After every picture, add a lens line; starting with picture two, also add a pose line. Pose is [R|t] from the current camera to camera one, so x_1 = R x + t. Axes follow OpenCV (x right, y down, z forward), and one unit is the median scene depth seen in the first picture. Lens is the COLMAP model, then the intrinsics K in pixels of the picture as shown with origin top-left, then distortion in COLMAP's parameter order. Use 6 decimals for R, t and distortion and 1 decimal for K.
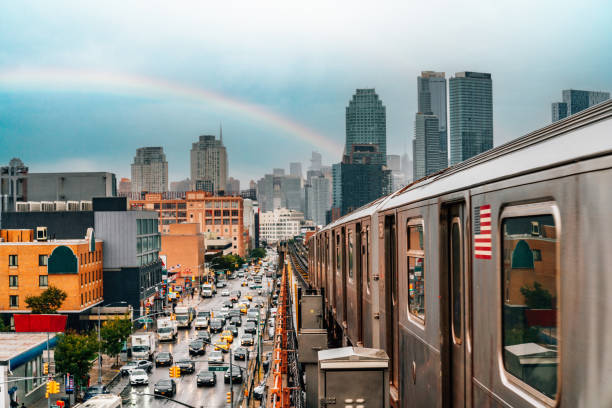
lens RADIAL K [[1729.9, 0, 306.0], [0, 1729.9, 204.0], [0, 0, 1]] dist [-0.726829, -0.618034]
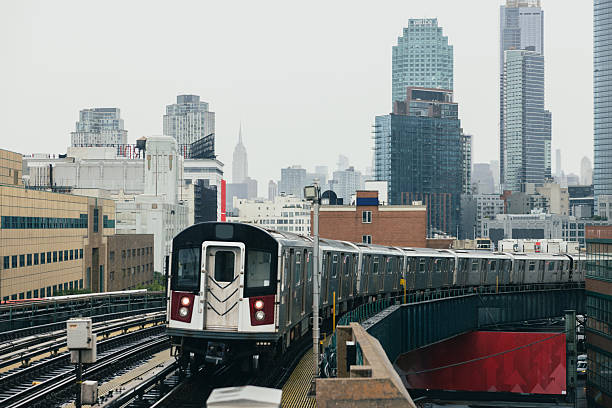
lens RADIAL K [[1067.7, 0, 306.0], [0, 1067.7, 204.0], [0, 0, 1]] dist [-0.054137, -0.151942]
pose [[0.999528, 0.014271, -0.027204, 0.006785], [-0.014806, 0.999699, -0.019571, 0.036328], [0.026917, 0.019965, 0.999438, 1.805831]]
